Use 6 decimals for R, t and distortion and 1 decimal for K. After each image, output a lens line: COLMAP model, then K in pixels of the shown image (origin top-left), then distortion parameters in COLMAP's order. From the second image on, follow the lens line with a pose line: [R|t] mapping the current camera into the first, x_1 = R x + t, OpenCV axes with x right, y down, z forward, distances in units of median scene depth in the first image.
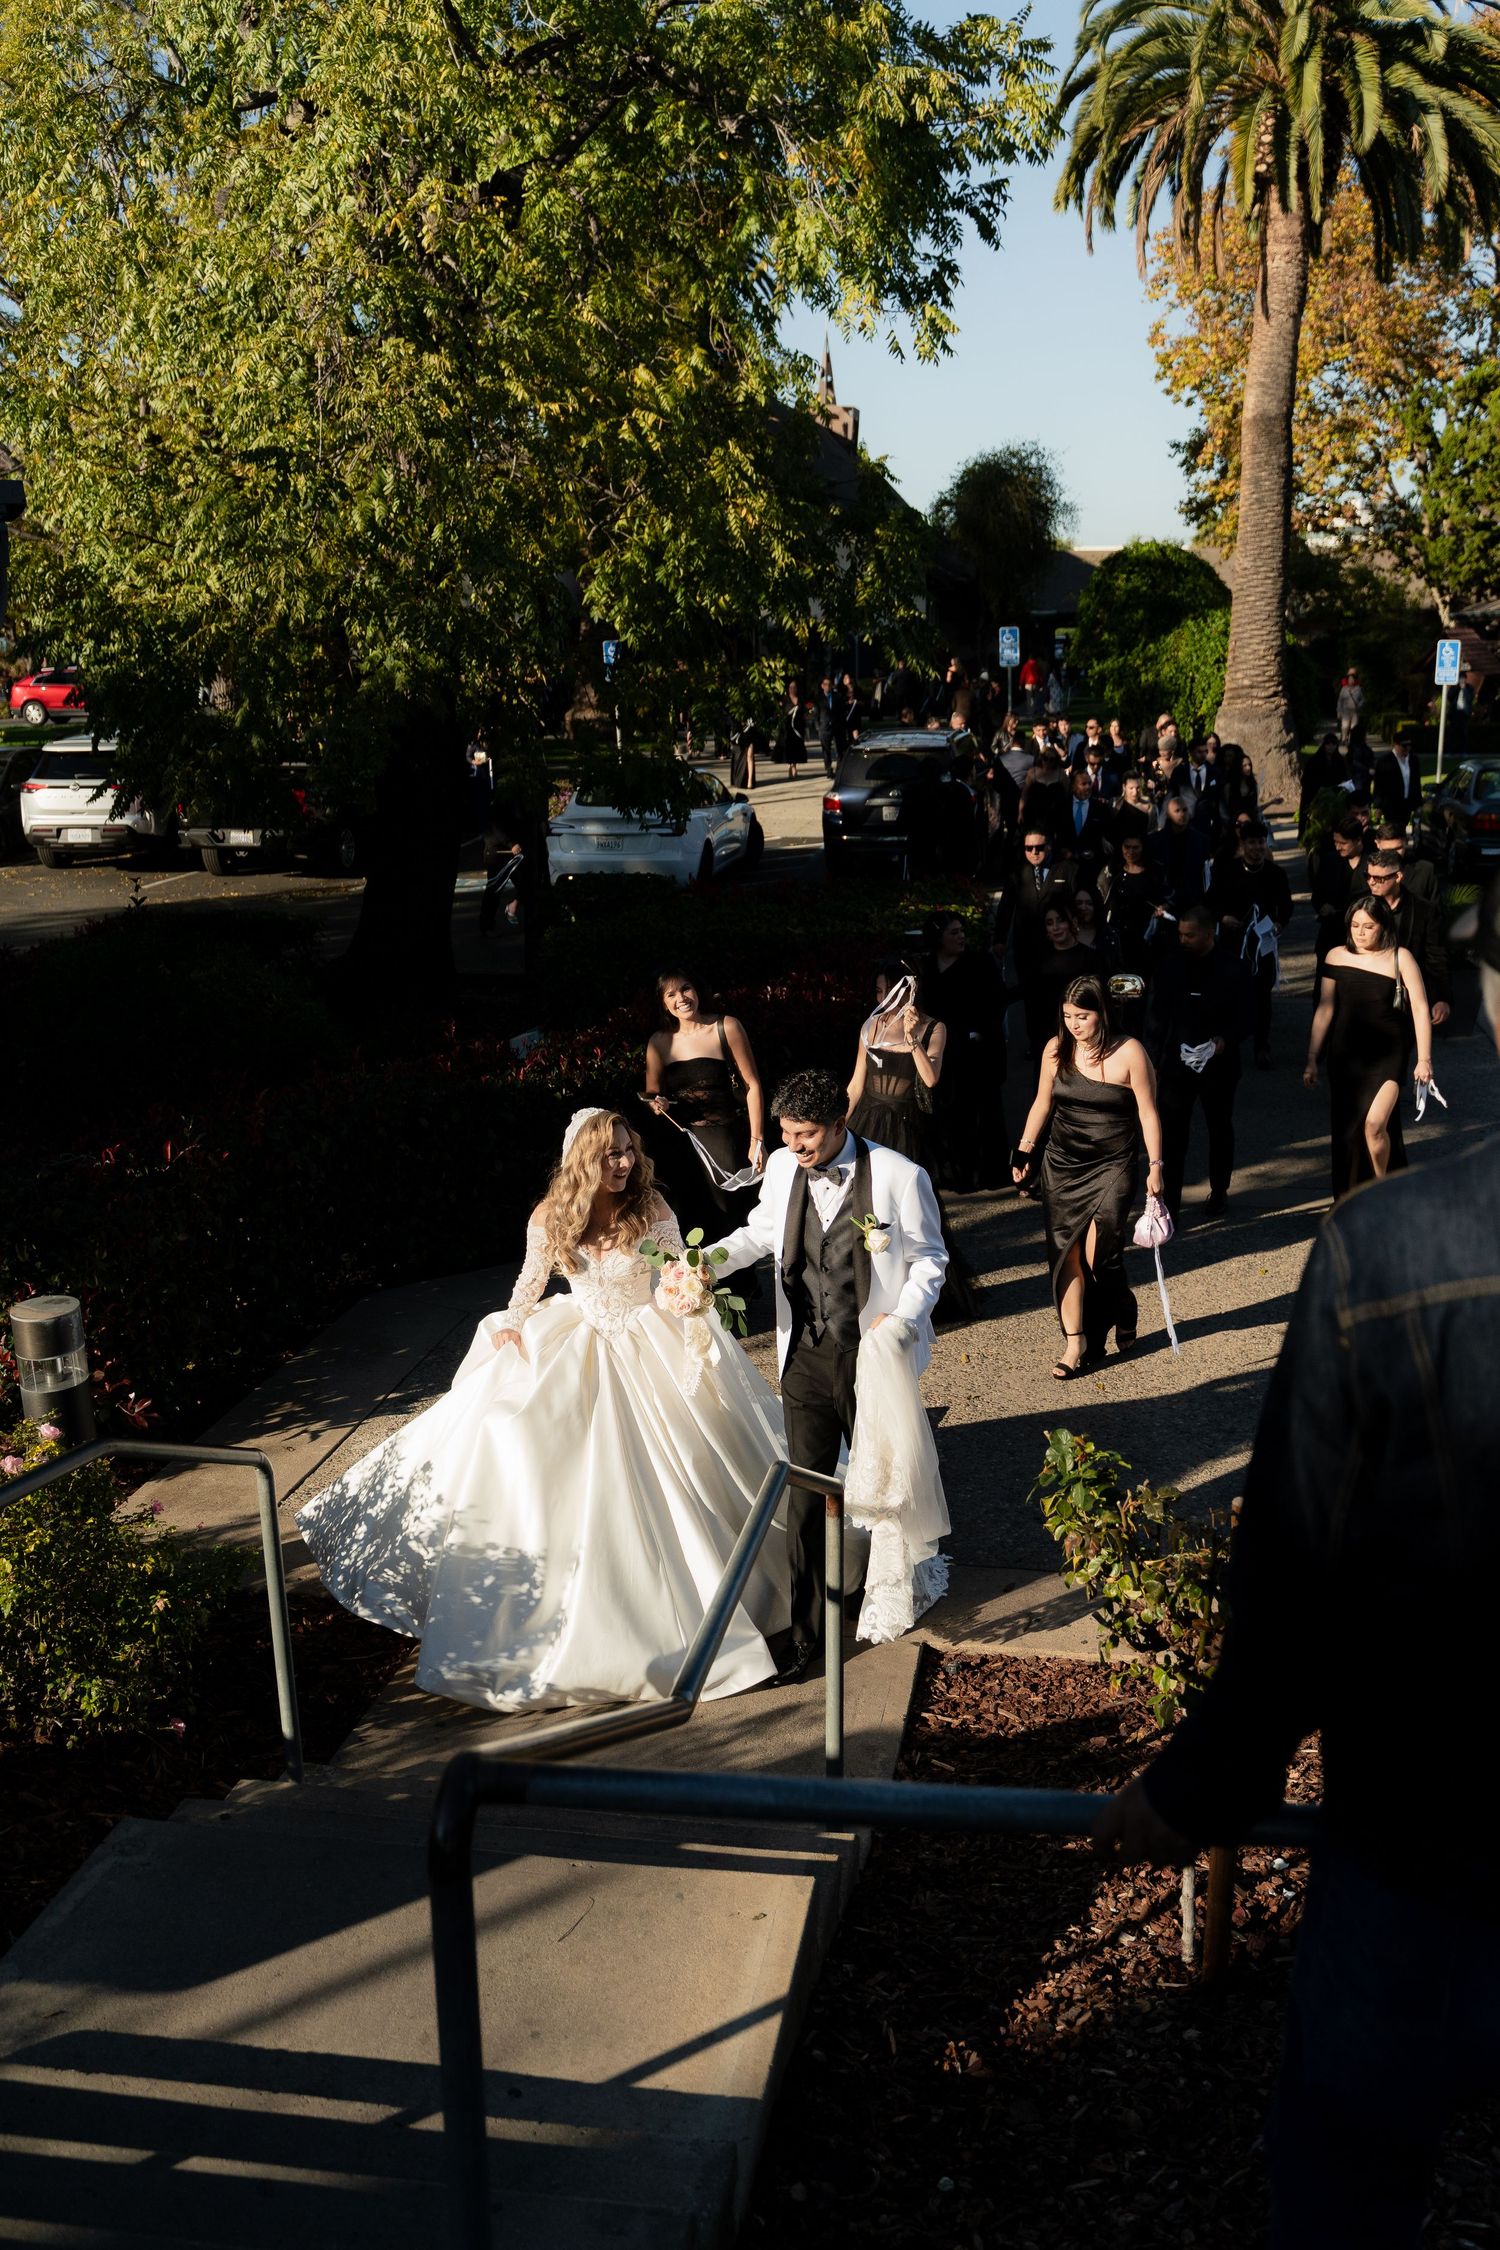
lens RADIAL K [[2060.1, 0, 748.9], [0, 2060.1, 1119.6], [0, 0, 1]] dist [-0.009761, 0.000000]
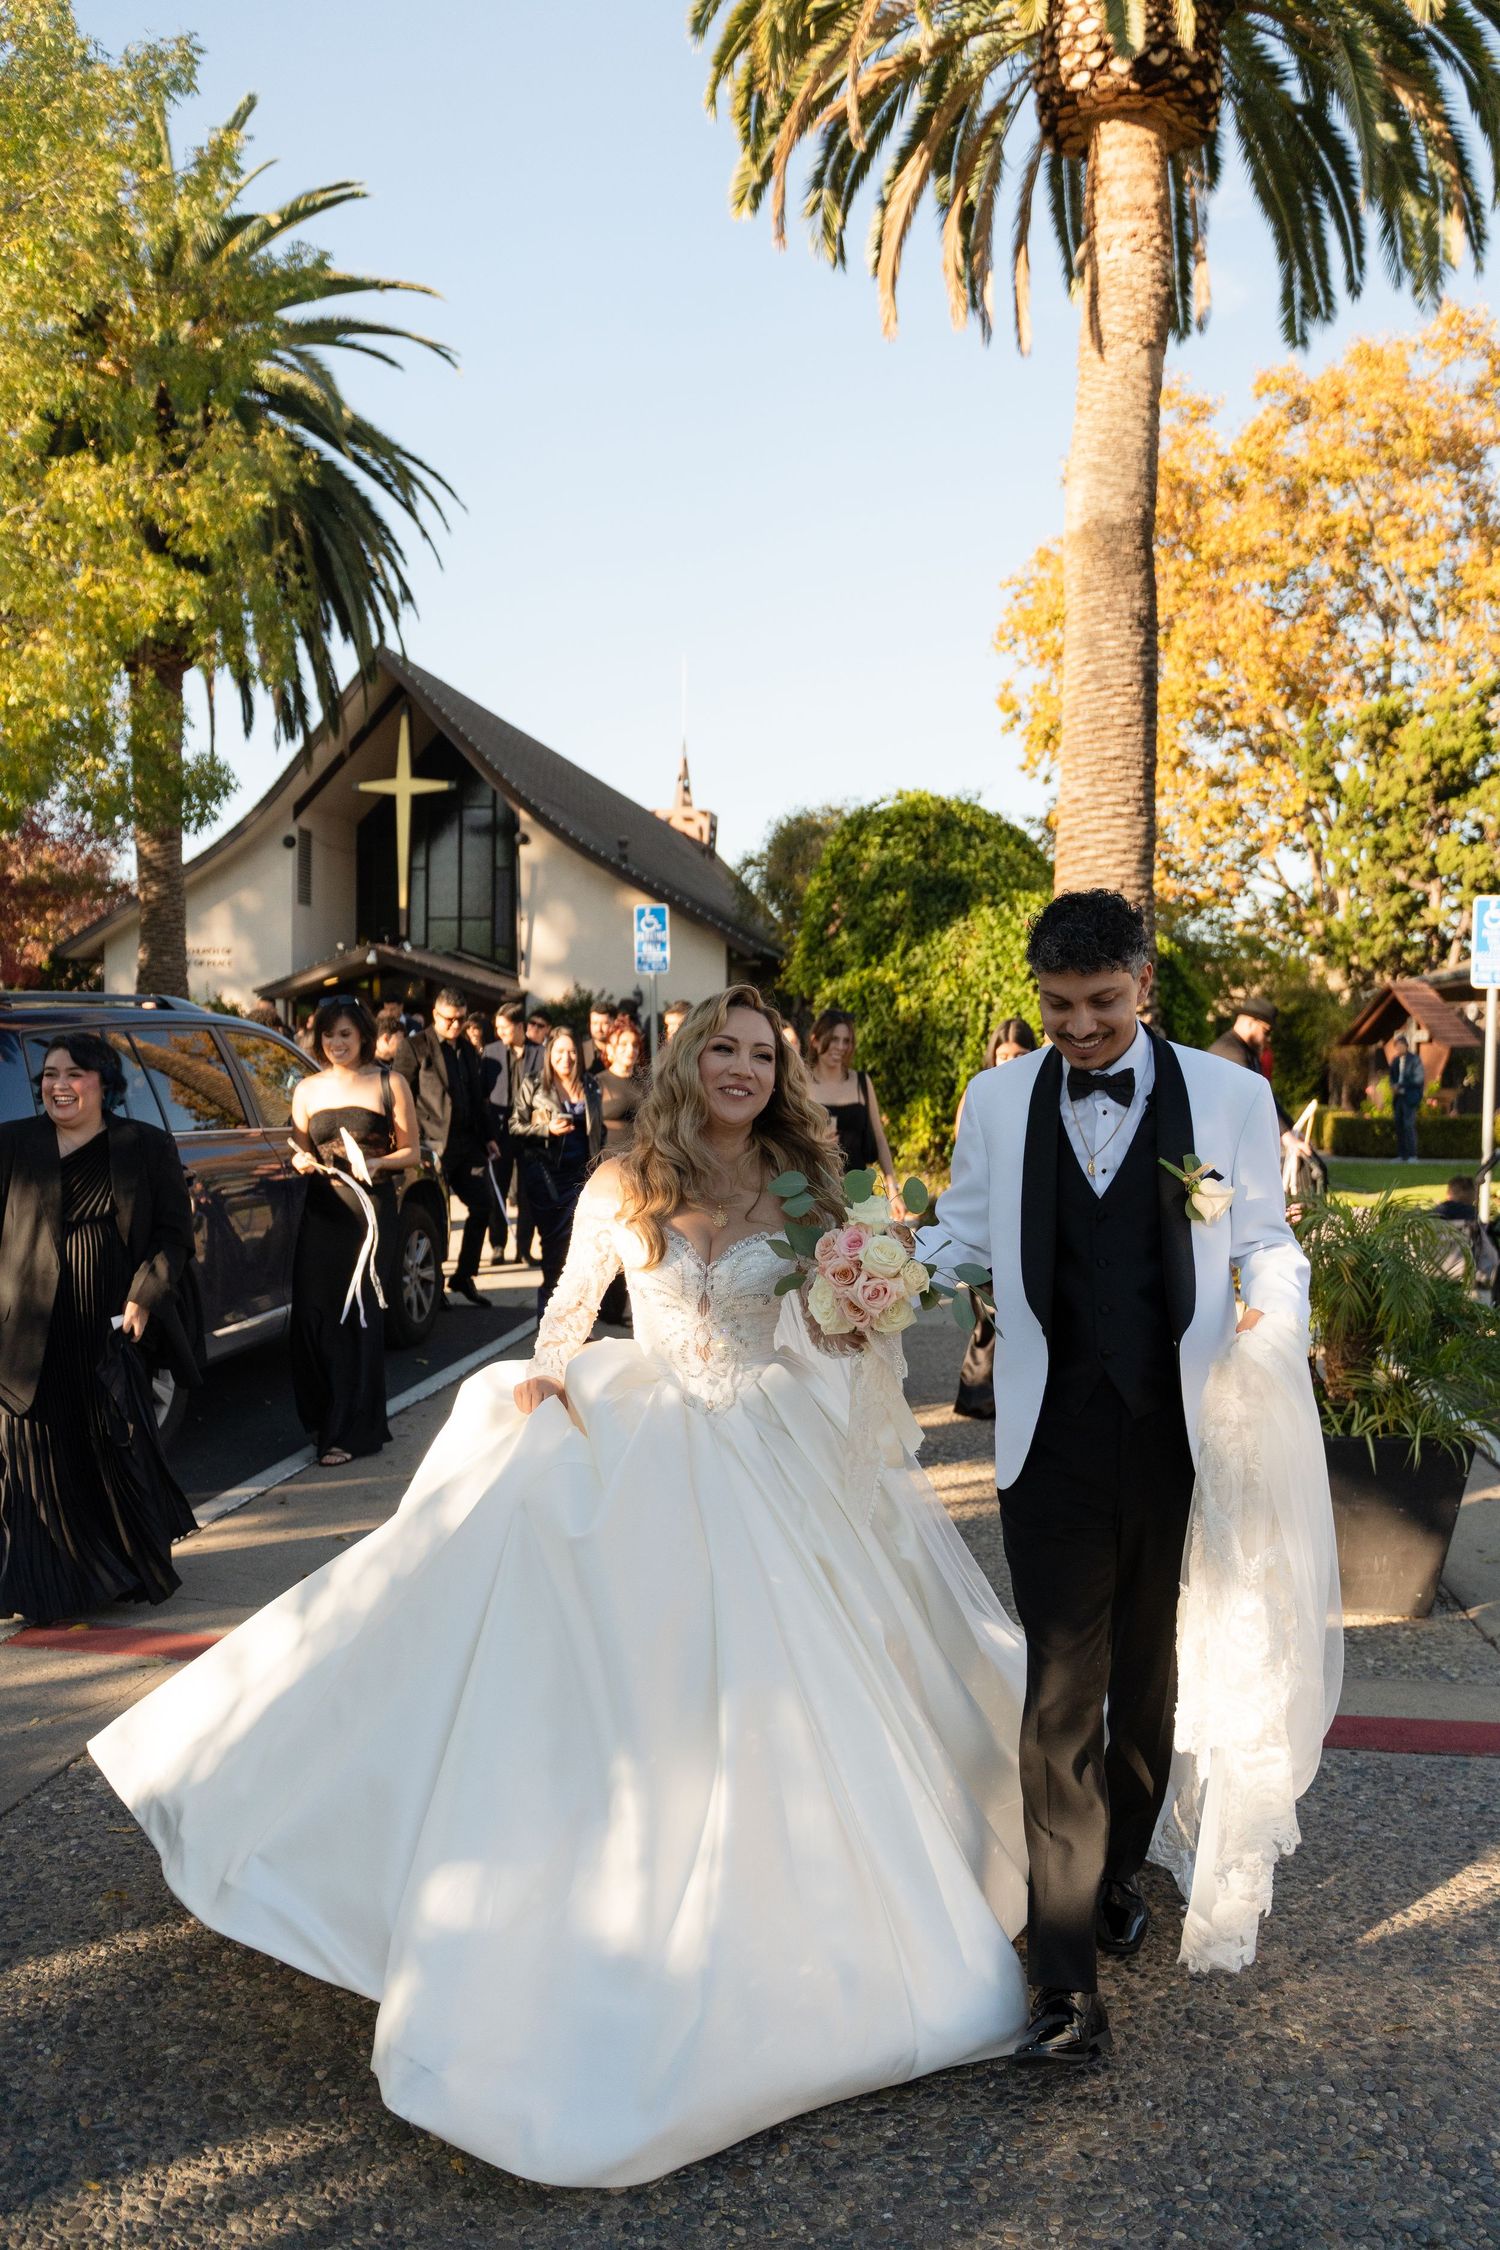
lens RADIAL K [[1951.2, 0, 755.0], [0, 1951.2, 1128.3], [0, 0, 1]] dist [0.011301, -0.002439]
pose [[0.999056, 0.012537, 0.041581, 0.129321], [-0.004106, 0.980408, -0.196932, -0.078304], [-0.043236, 0.196576, 0.979535, 0.491157]]
